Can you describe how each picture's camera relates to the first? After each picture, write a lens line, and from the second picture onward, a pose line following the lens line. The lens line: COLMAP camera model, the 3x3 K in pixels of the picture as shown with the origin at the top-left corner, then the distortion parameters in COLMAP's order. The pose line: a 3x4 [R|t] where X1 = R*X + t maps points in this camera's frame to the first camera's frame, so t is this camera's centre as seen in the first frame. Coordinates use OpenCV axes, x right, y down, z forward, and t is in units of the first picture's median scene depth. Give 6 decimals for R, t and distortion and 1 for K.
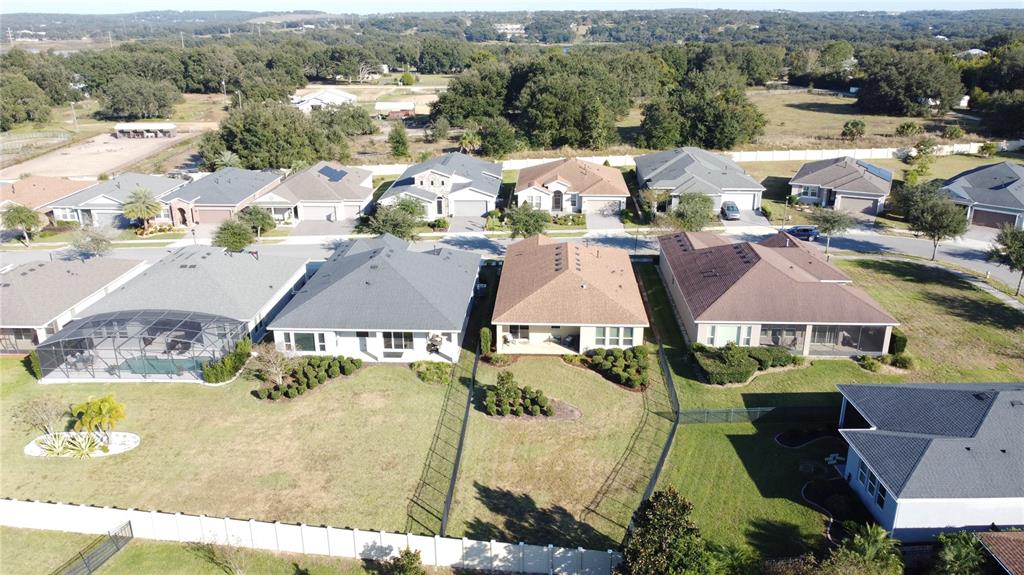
lens RADIAL K [[769.0, 0, 512.0], [0, 769.0, 287.5], [0, 0, 1]] dist [-0.001877, -0.012698]
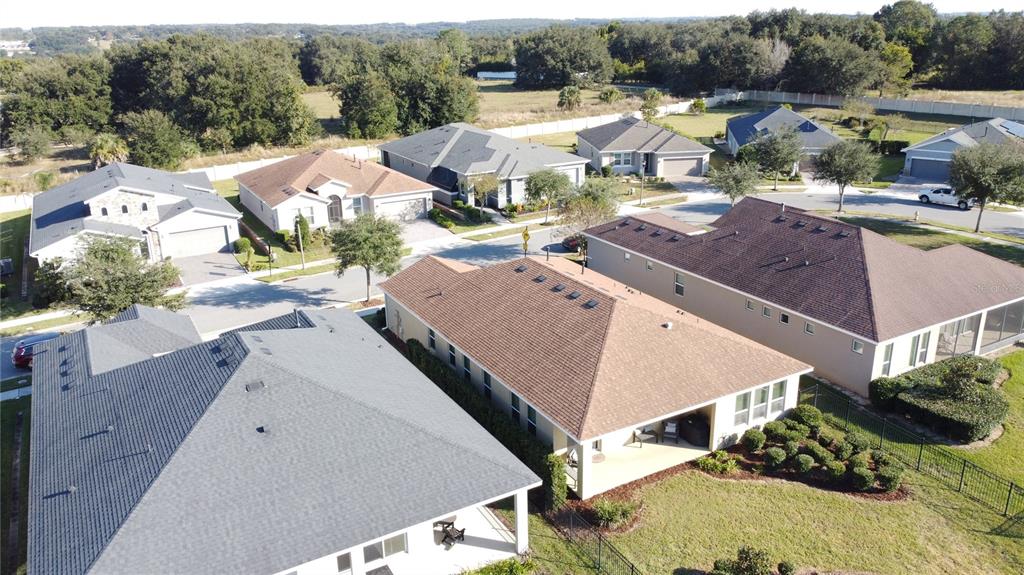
lens RADIAL K [[769.0, 0, 512.0], [0, 769.0, 287.5], [0, 0, 1]] dist [-0.001877, -0.012698]
pose [[0.841468, -0.184629, 0.507783, -0.163891], [0.193777, 0.980408, 0.035360, -0.041434], [-0.504363, 0.068642, 0.860759, 0.355319]]
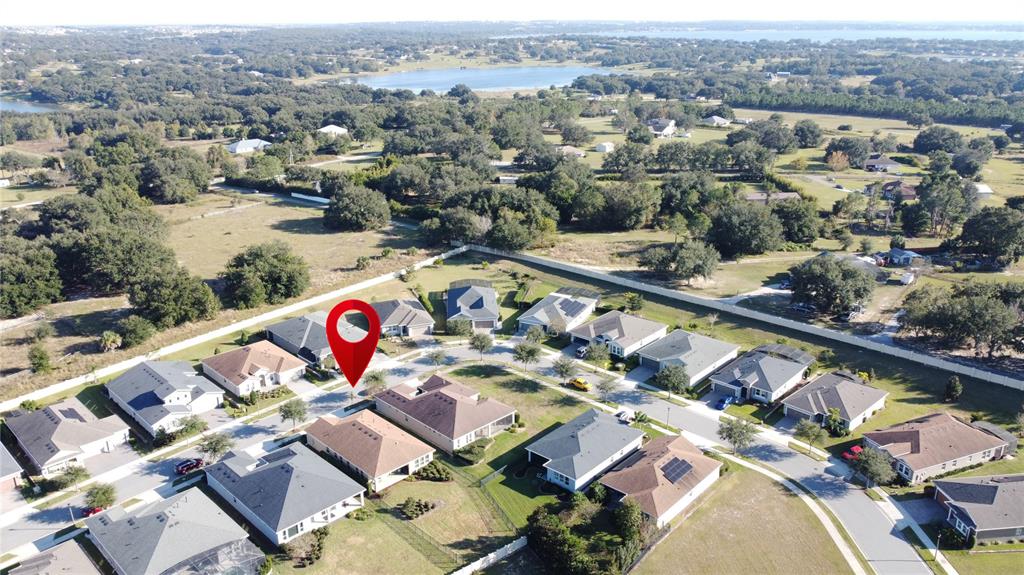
lens RADIAL K [[769.0, 0, 512.0], [0, 769.0, 287.5], [0, 0, 1]] dist [-0.001877, -0.012698]
pose [[0.672697, -0.240960, 0.699584, -0.622500], [0.246984, 0.964384, 0.094673, -0.313177], [-0.697480, 0.109100, 0.708251, -0.424242]]
